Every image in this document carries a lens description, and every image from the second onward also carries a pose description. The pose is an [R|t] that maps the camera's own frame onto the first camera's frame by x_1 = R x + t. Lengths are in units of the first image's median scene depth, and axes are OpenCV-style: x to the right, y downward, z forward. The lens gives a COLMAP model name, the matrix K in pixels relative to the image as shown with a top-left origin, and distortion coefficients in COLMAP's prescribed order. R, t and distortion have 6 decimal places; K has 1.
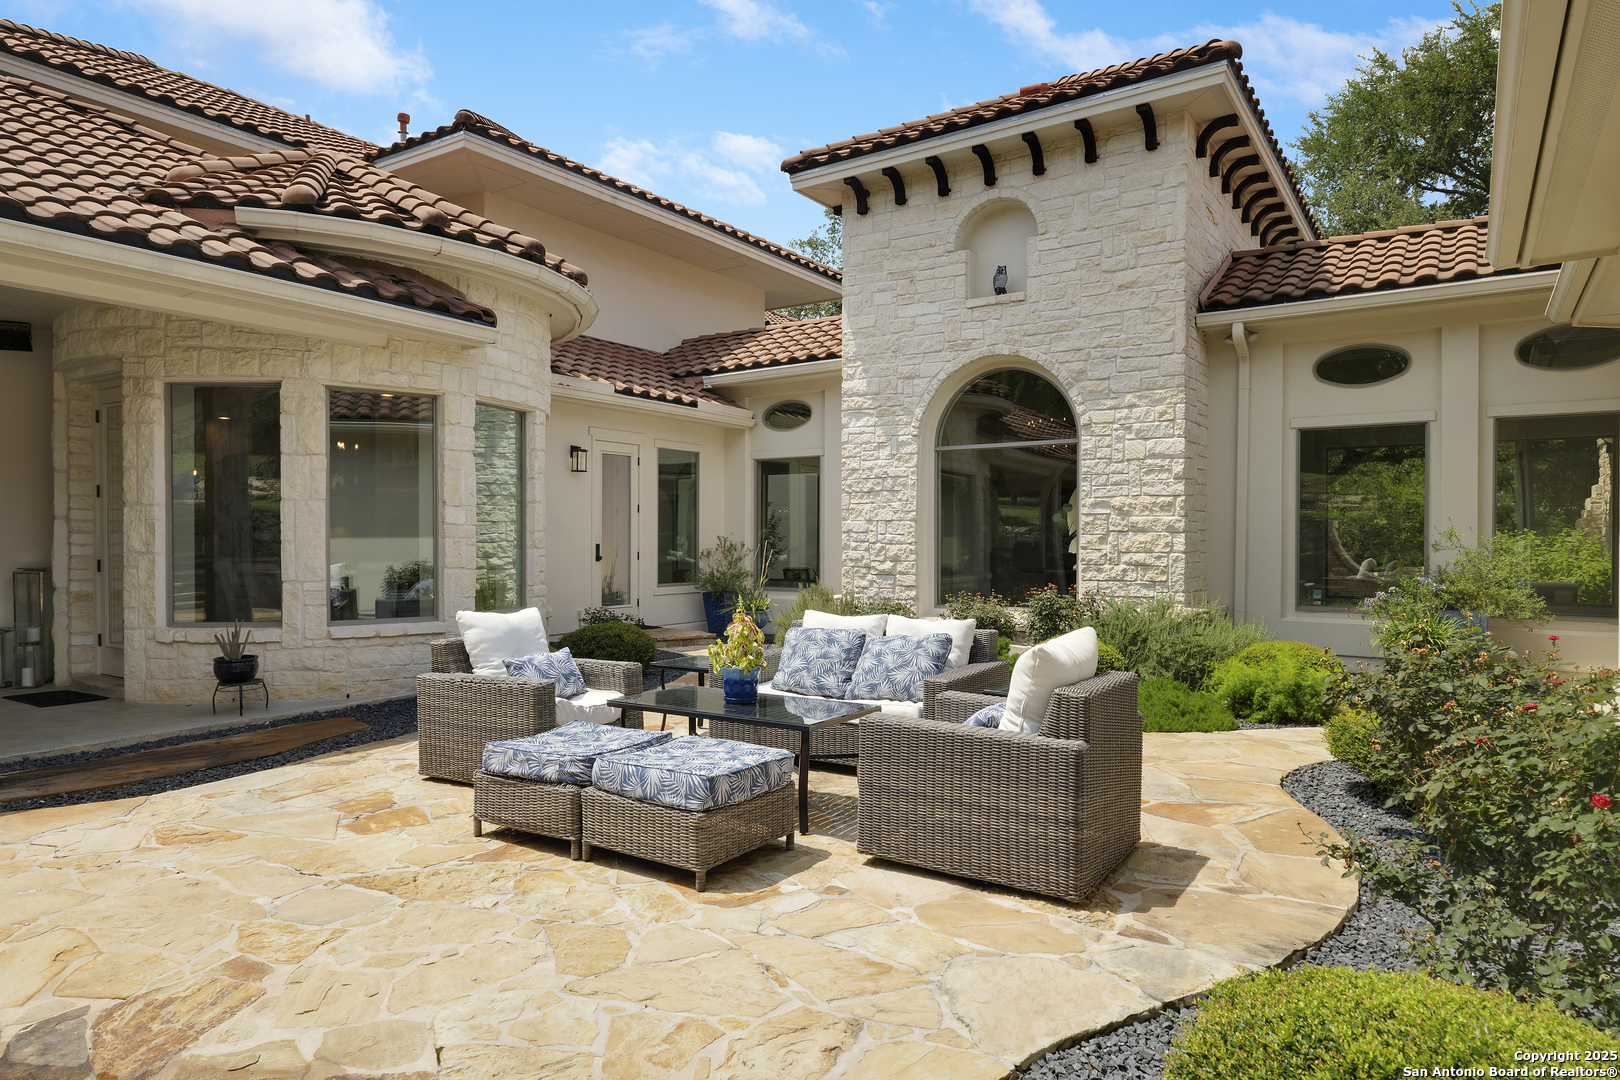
lens RADIAL K [[971.9, 0, 809.2], [0, 971.9, 534.8], [0, 0, 1]] dist [0.008218, 0.001799]
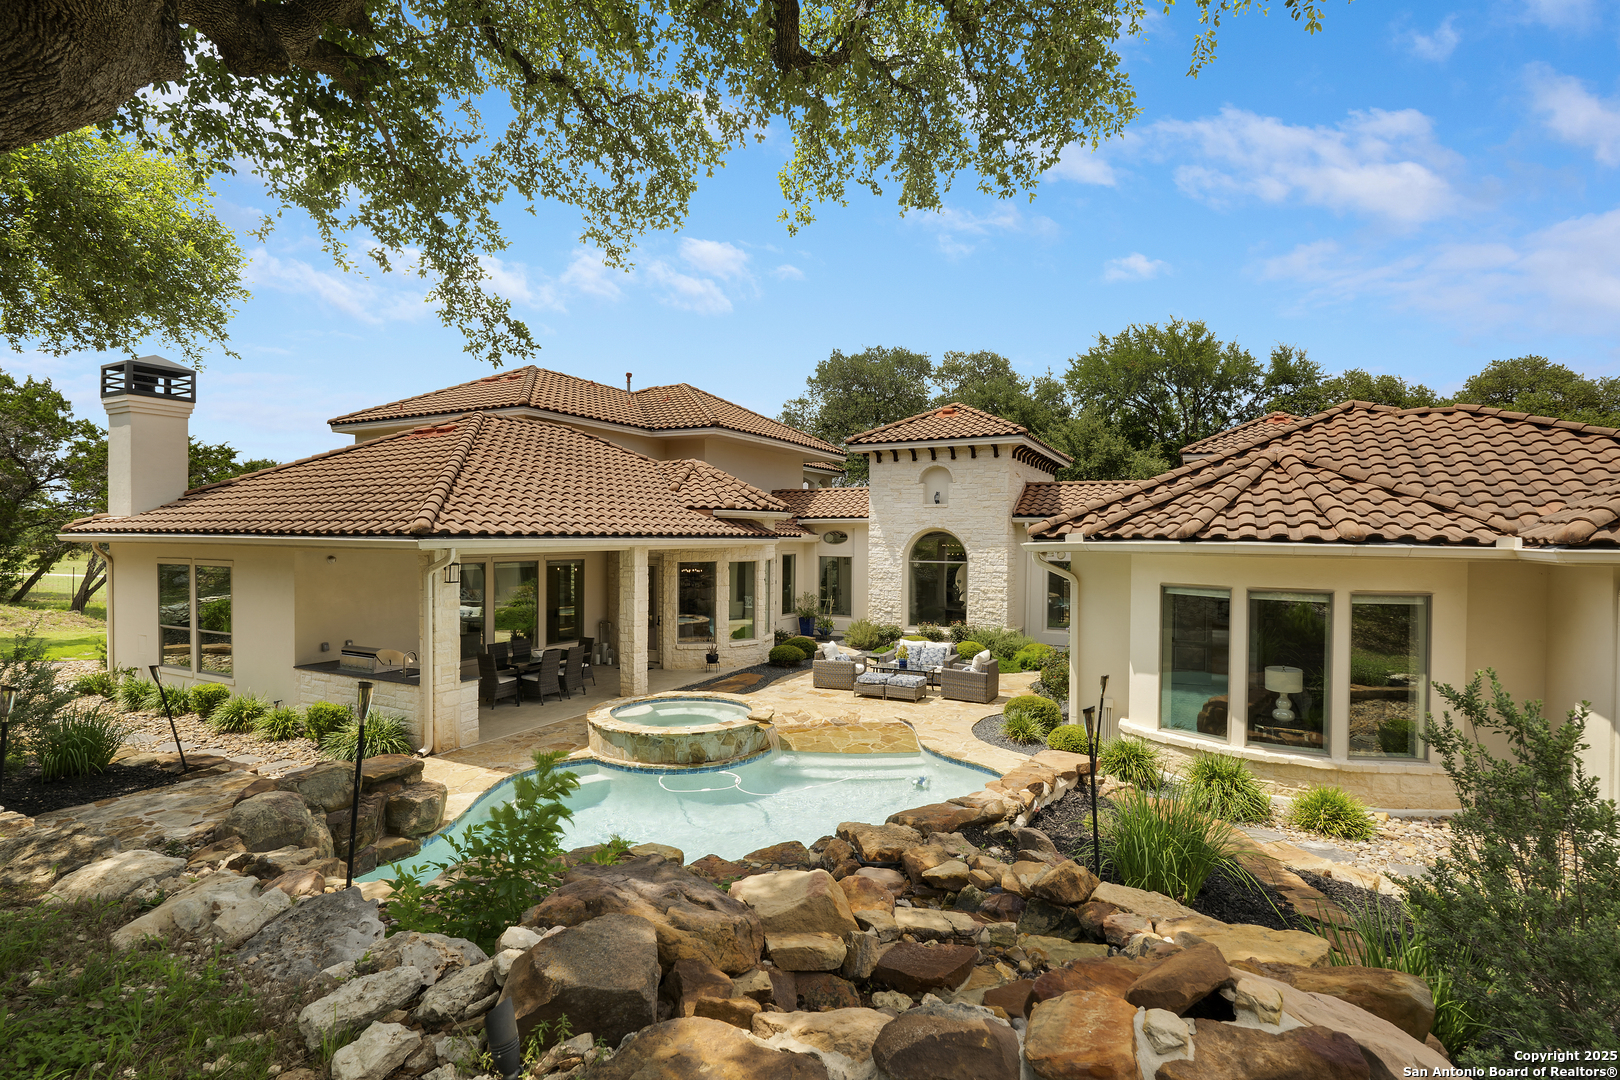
lens RADIAL K [[719.4, 0, 812.5], [0, 719.4, 546.7], [0, 0, 1]] dist [-0.004493, -0.000150]
pose [[0.994320, 0.004983, 0.106312, -0.341763], [-0.005966, 0.999942, 0.008925, -0.158325], [-0.106262, -0.009509, 0.994293, -0.869378]]
